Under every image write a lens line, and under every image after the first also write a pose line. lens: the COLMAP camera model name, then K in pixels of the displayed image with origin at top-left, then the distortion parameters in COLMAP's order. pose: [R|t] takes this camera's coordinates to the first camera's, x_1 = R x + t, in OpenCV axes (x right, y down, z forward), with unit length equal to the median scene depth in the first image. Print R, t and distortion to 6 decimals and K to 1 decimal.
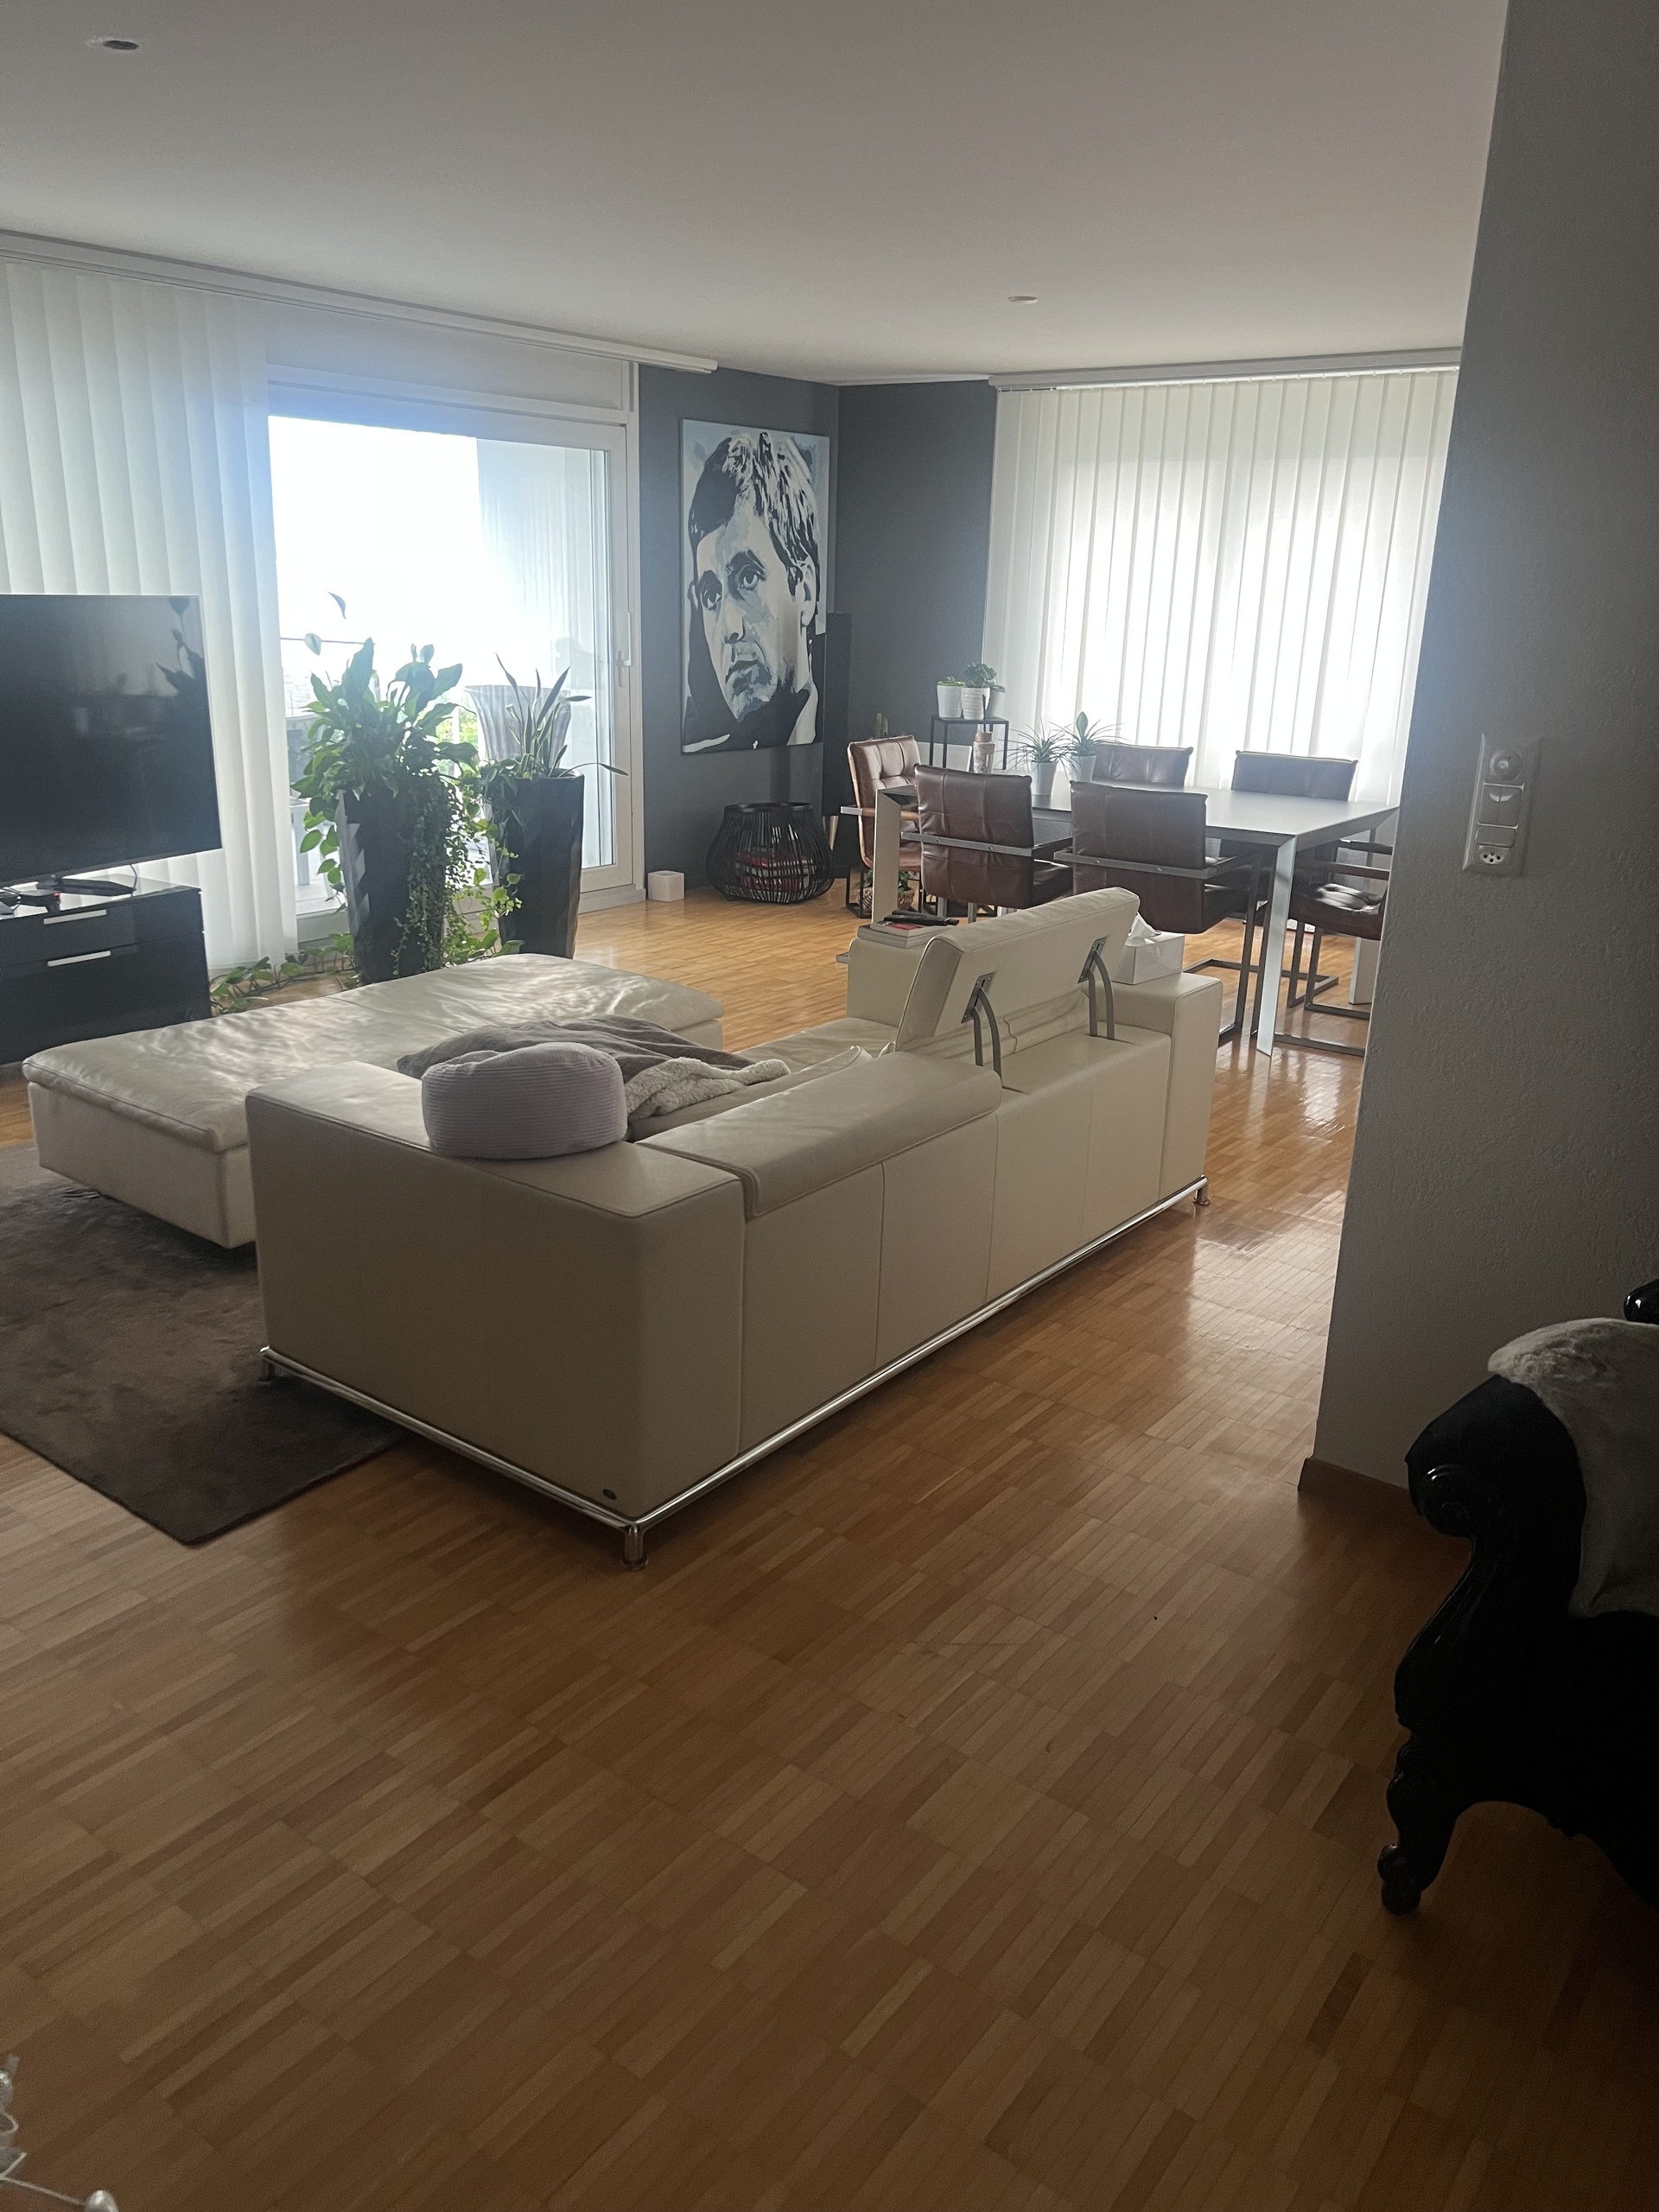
lens RADIAL K [[1635.1, 0, 831.5], [0, 1635.1, 1154.1], [0, 0, 1]] dist [0.101790, -0.260316]
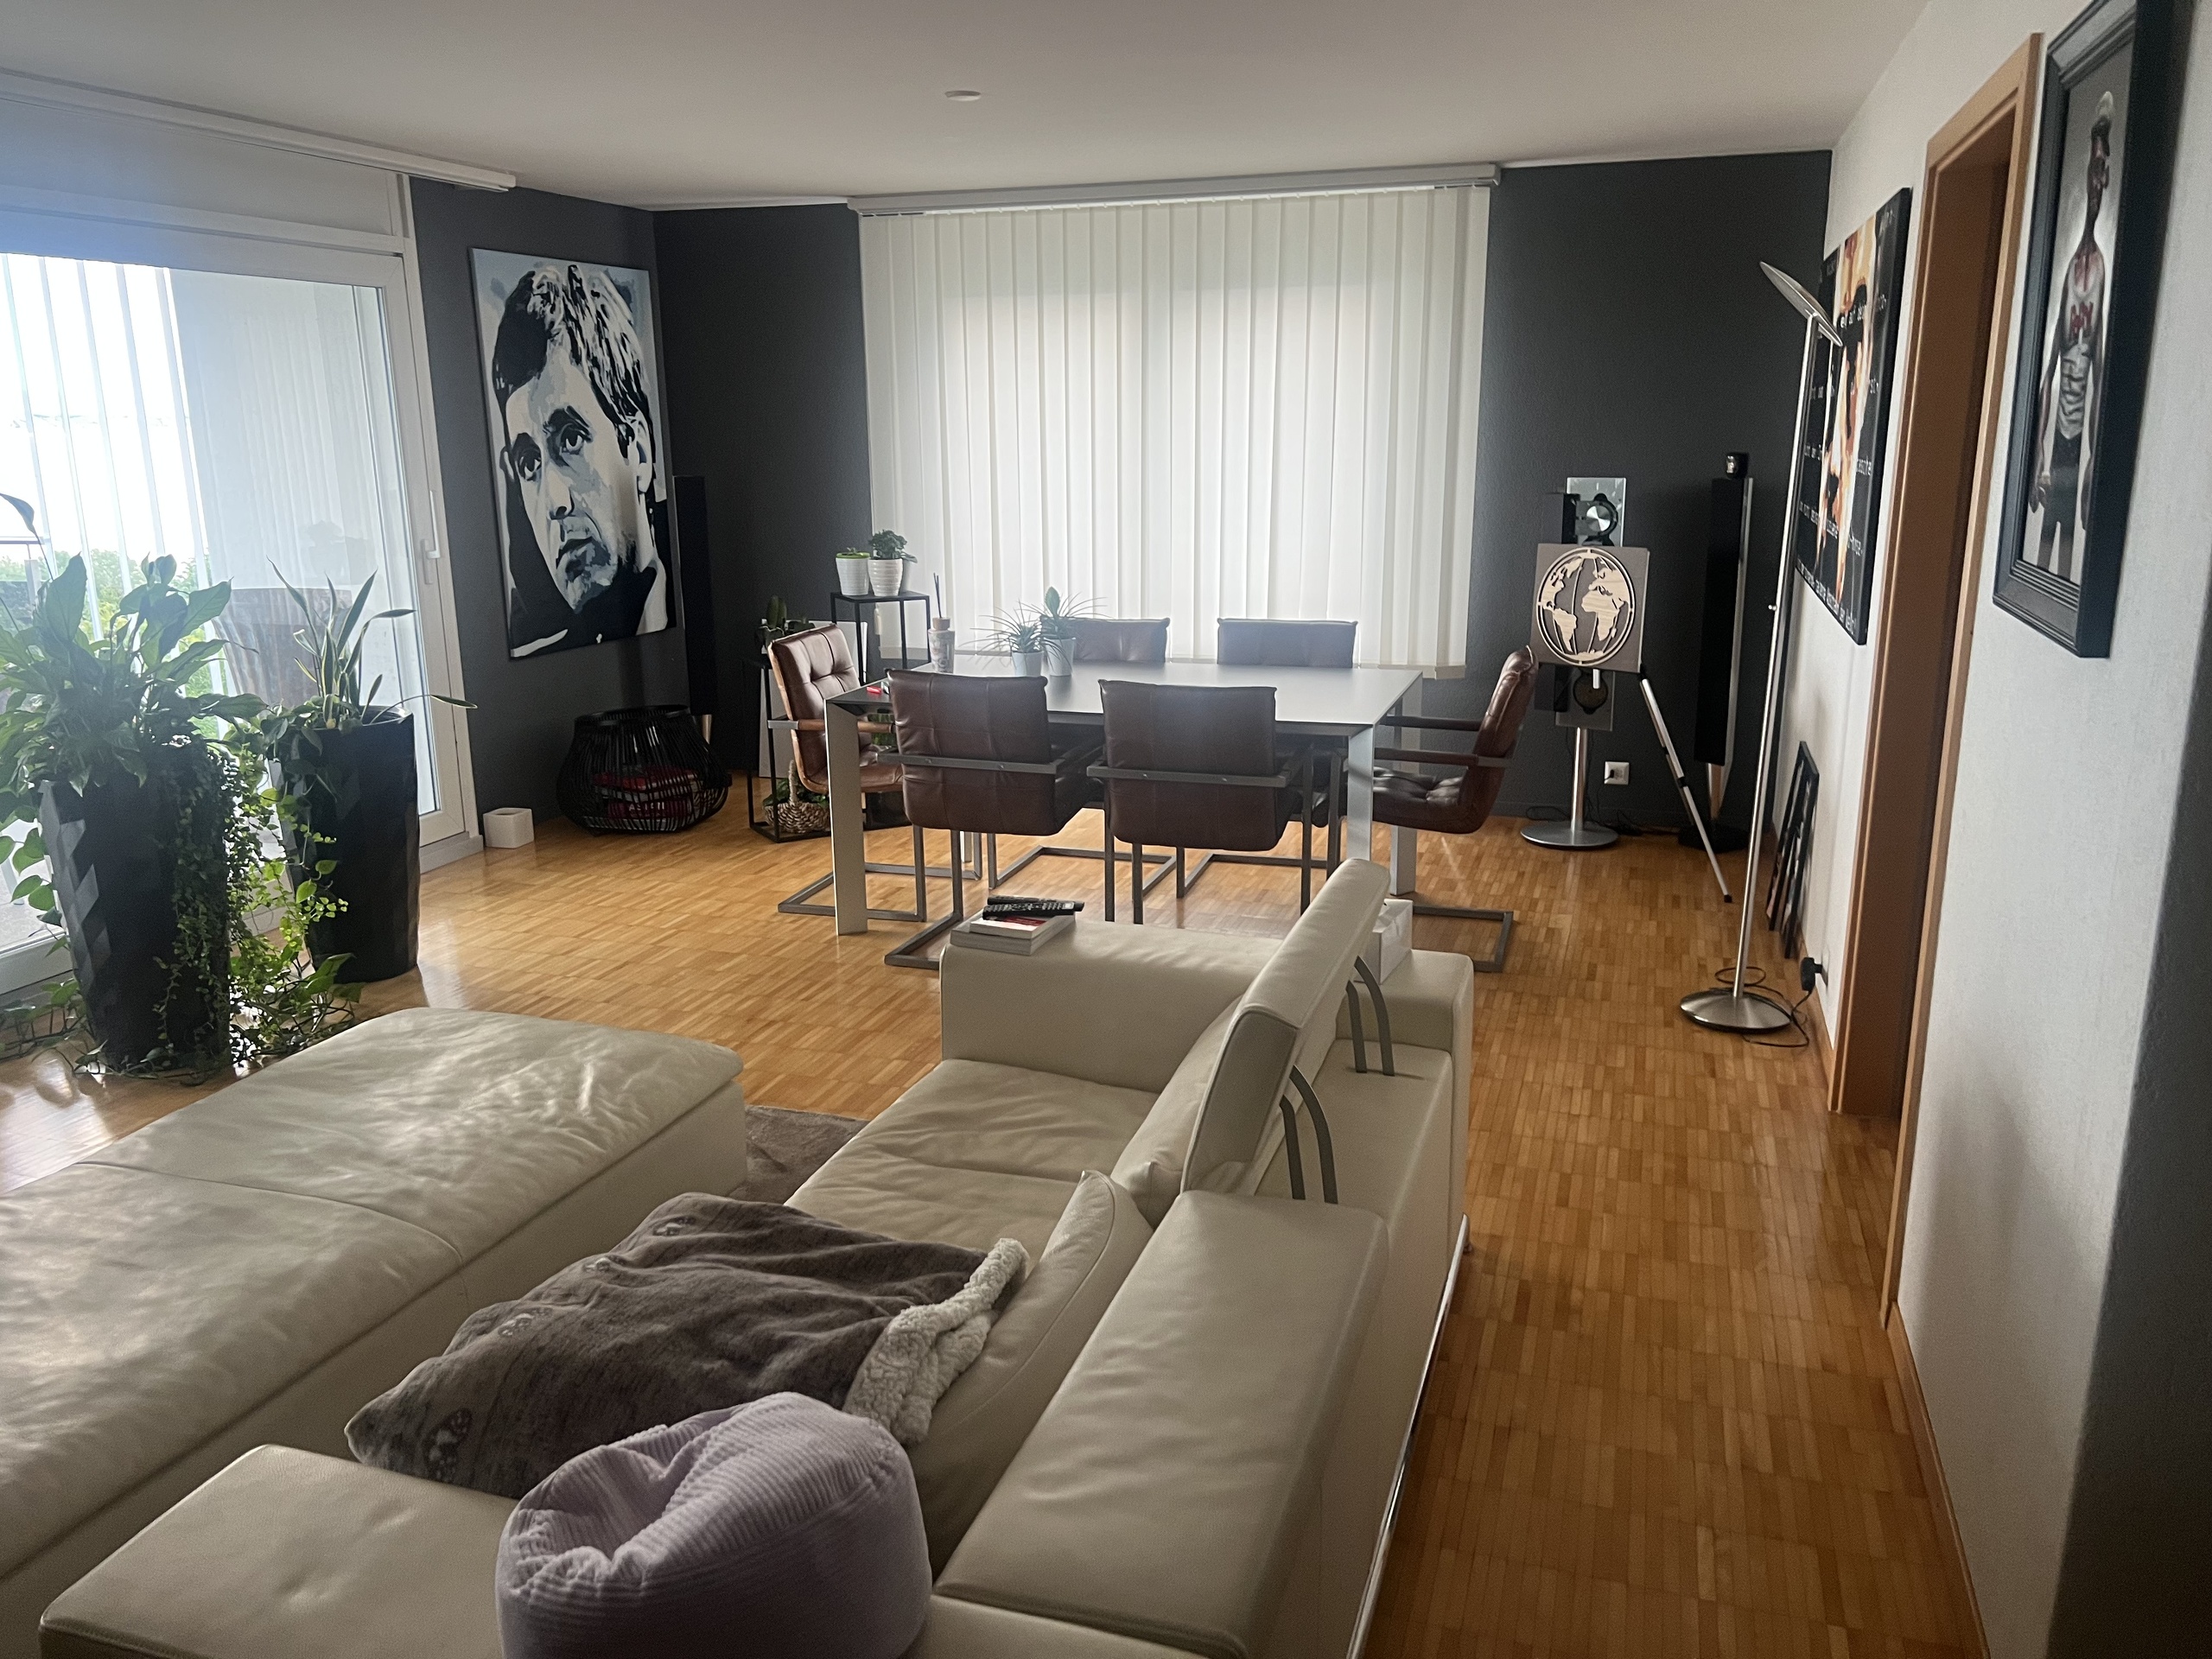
lens RADIAL K [[1641.0, 0, 1106.0], [0, 1641.0, 829.5], [0, 0, 1]] dist [0.099314, -0.161495]
pose [[0.945685, -0.112028, 0.305172, -0.076077], [0.138719, 0.988052, -0.067161, -0.073317], [-0.294001, 0.105847, 0.949926, 0.179699]]
